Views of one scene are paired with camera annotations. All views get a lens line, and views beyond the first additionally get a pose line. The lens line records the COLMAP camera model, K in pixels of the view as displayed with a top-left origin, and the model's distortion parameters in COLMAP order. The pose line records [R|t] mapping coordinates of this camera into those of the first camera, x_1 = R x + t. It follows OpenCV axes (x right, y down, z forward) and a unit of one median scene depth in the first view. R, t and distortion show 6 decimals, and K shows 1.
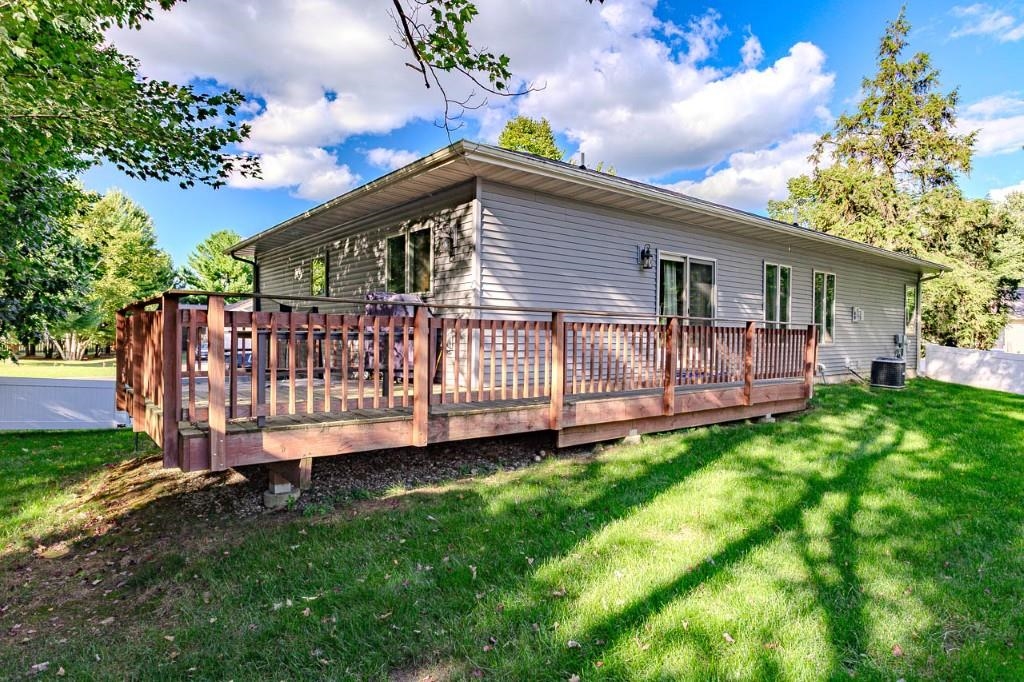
lens RADIAL K [[584.8, 0, 506.2], [0, 584.8, 341.1], [0, 0, 1]] dist [0.001047, -0.002244]
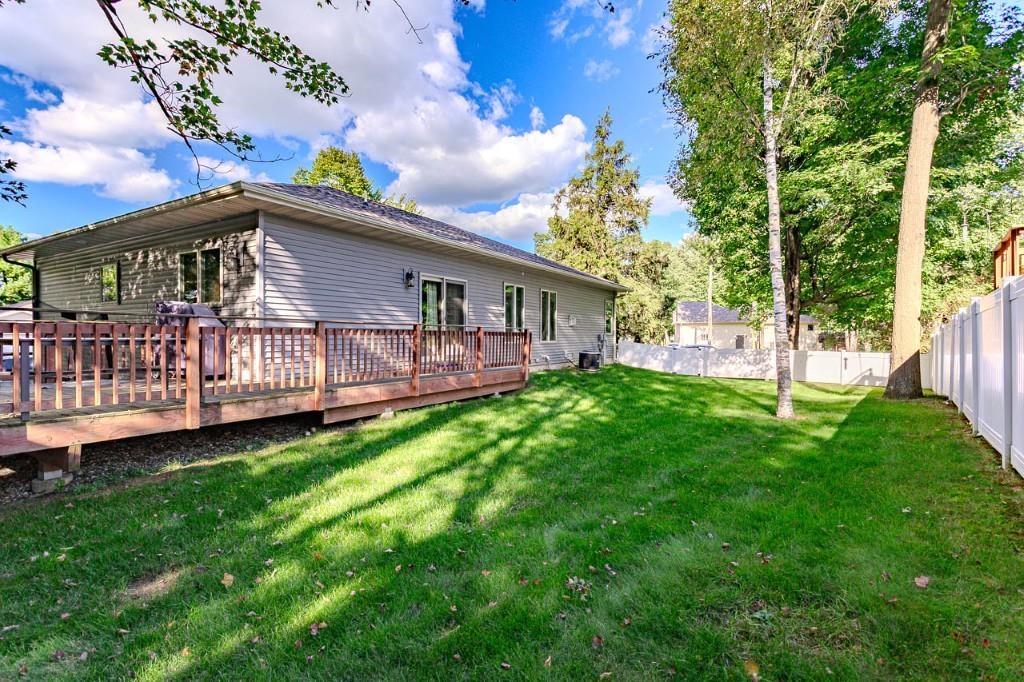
lens RADIAL K [[496.6, 0, 518.4], [0, 496.6, 338.7], [0, 0, 1]] dist [0.007394, -0.001674]
pose [[0.940161, -0.012809, 0.340488, 0.101204], [0.014595, 0.999890, -0.002686, 0.000267], [-0.340417, 0.007494, 0.940245, -0.162777]]
